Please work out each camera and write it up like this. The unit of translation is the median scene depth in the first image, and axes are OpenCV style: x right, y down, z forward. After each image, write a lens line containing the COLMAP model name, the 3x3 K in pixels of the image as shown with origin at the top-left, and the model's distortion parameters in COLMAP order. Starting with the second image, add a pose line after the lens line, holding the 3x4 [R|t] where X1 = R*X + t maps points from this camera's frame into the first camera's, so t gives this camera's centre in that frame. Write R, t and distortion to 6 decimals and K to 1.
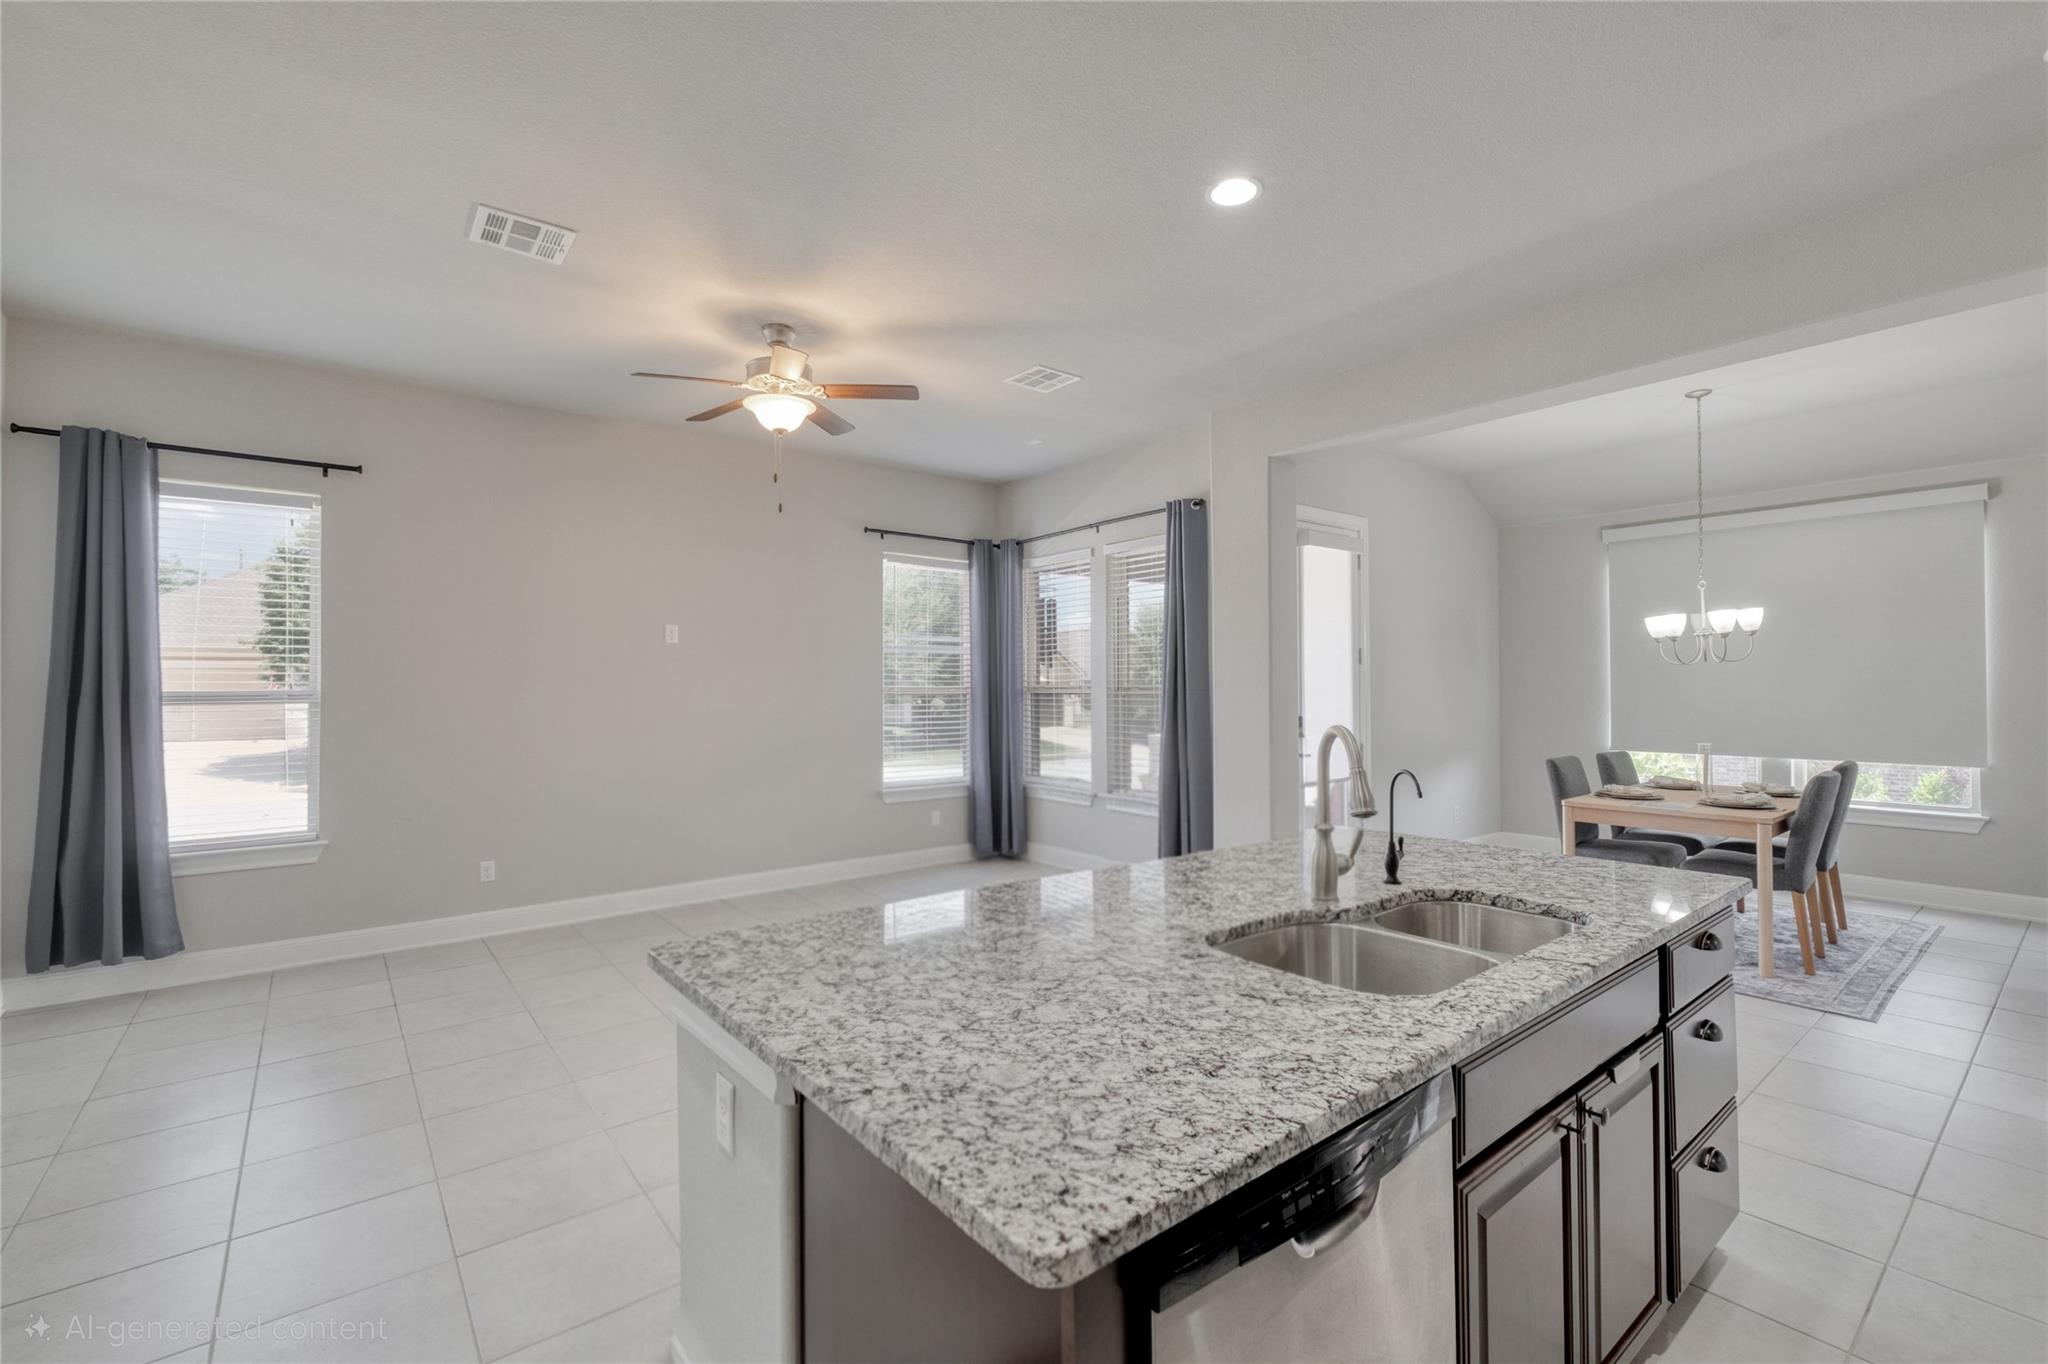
lens RADIAL K [[875.7, 0, 1024.0], [0, 875.7, 682.0], [0, 0, 1]] dist [0.007773, -0.000418]
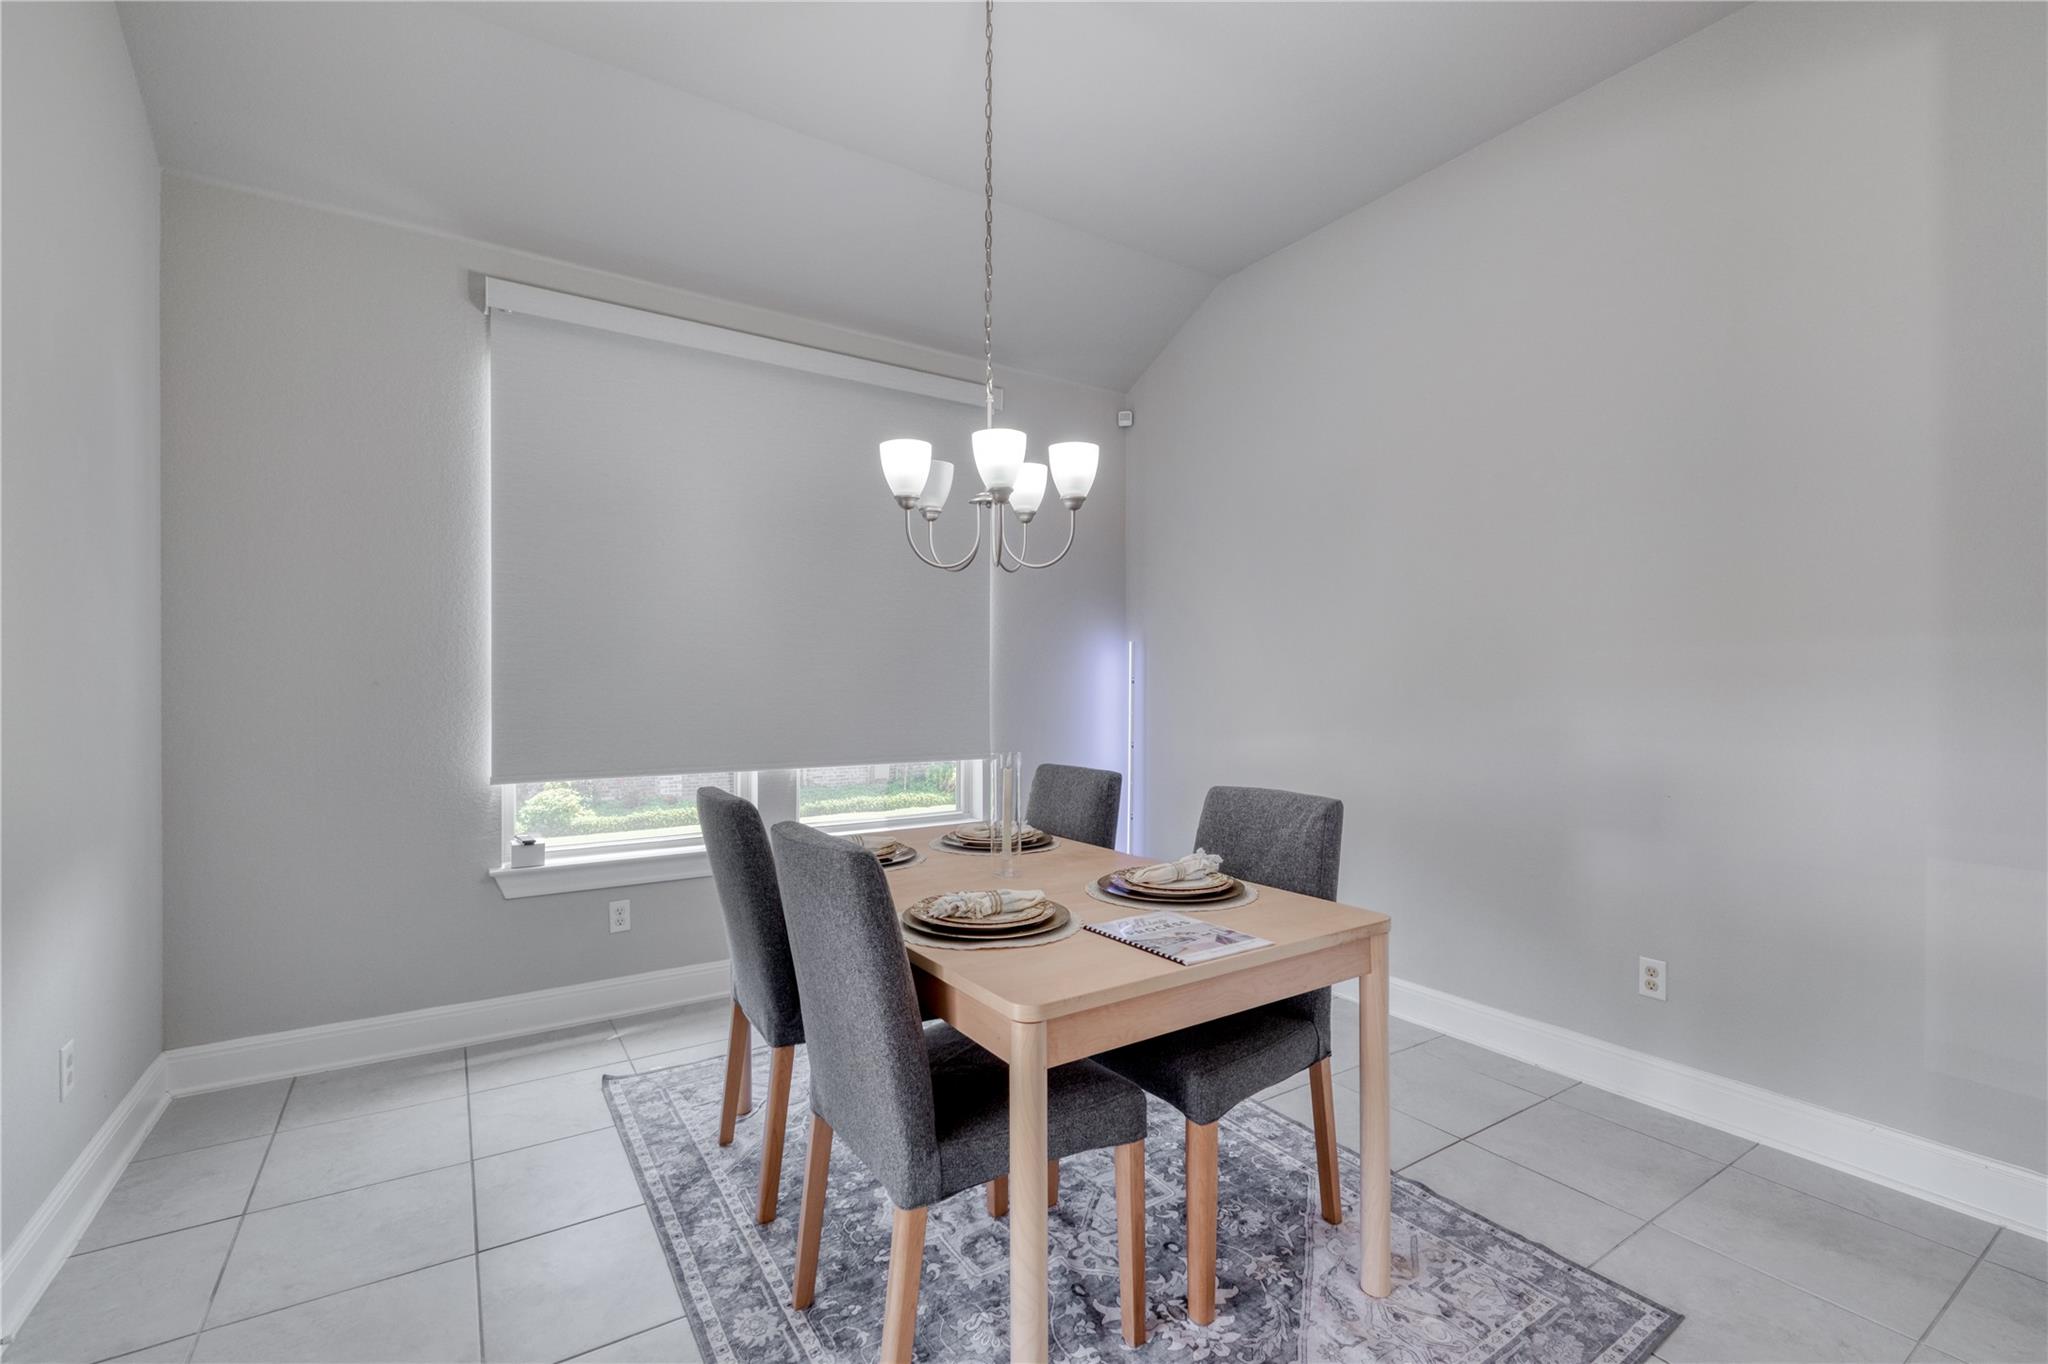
lens RADIAL K [[890.0, 0, 1030.1], [0, 890.0, 678.4], [0, 0, 1]] dist [-0.001347, -0.000978]
pose [[0.099556, 0.008761, 0.994993, 0.349722], [-0.003019, 0.999959, -0.008503, 0.038534], [-0.995027, -0.002157, 0.099579, 0.951433]]
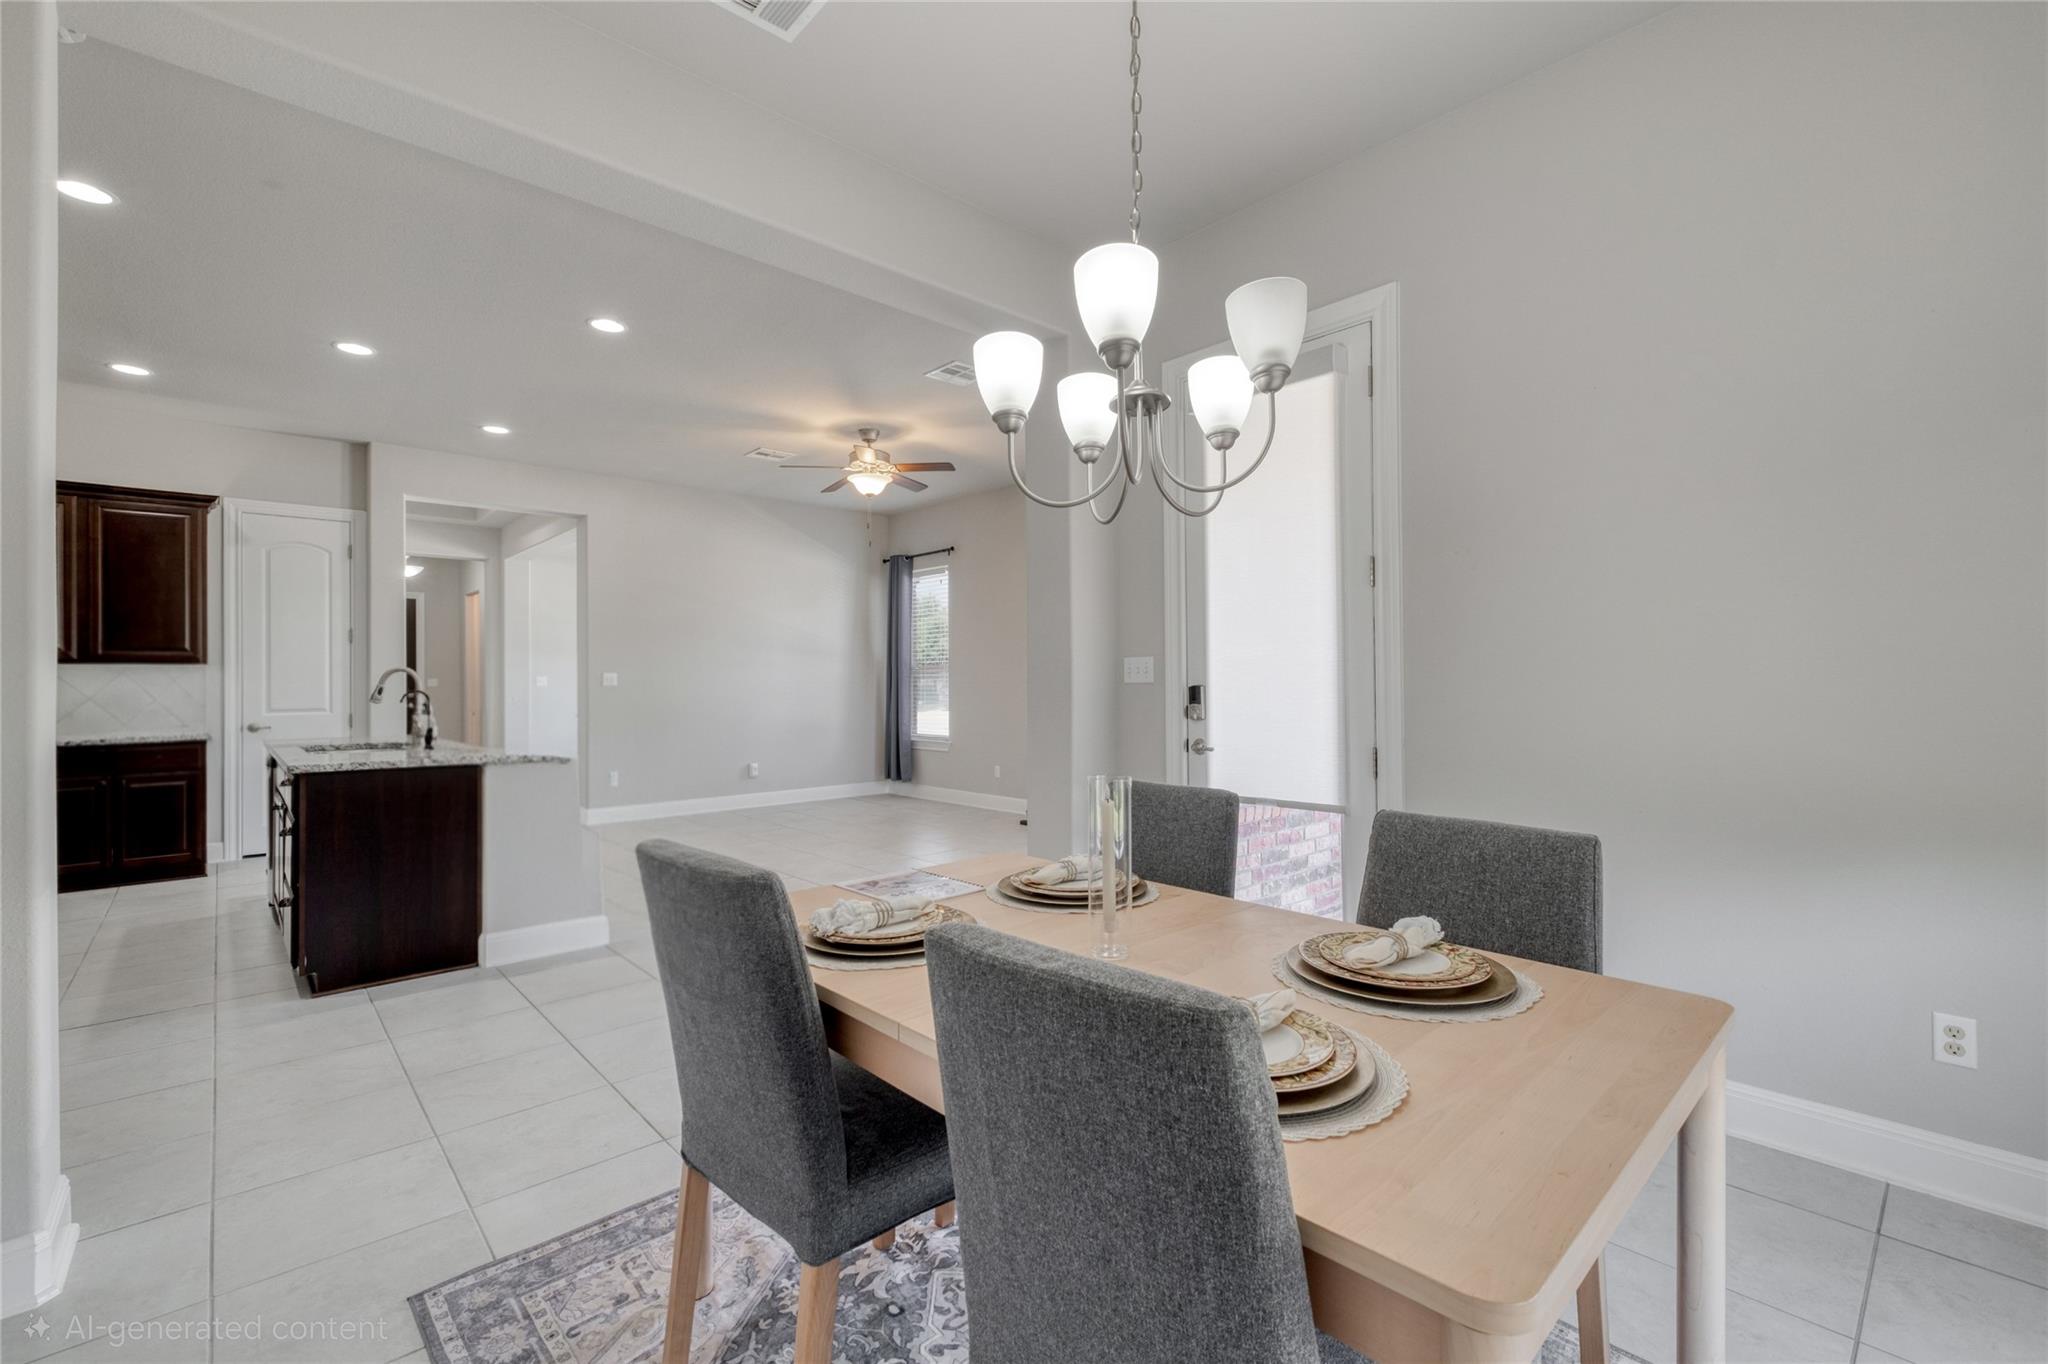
lens RADIAL K [[870.1, 0, 1024.0], [0, 870.1, 682.0], [0, 0, 1]] dist [0.002021, 0.000214]
pose [[0.069606, 0.007393, -0.997547, 1.051046], [0.010593, 0.999911, 0.008150, 0.031467], [0.997518, -0.011135, 0.069521, 0.940910]]
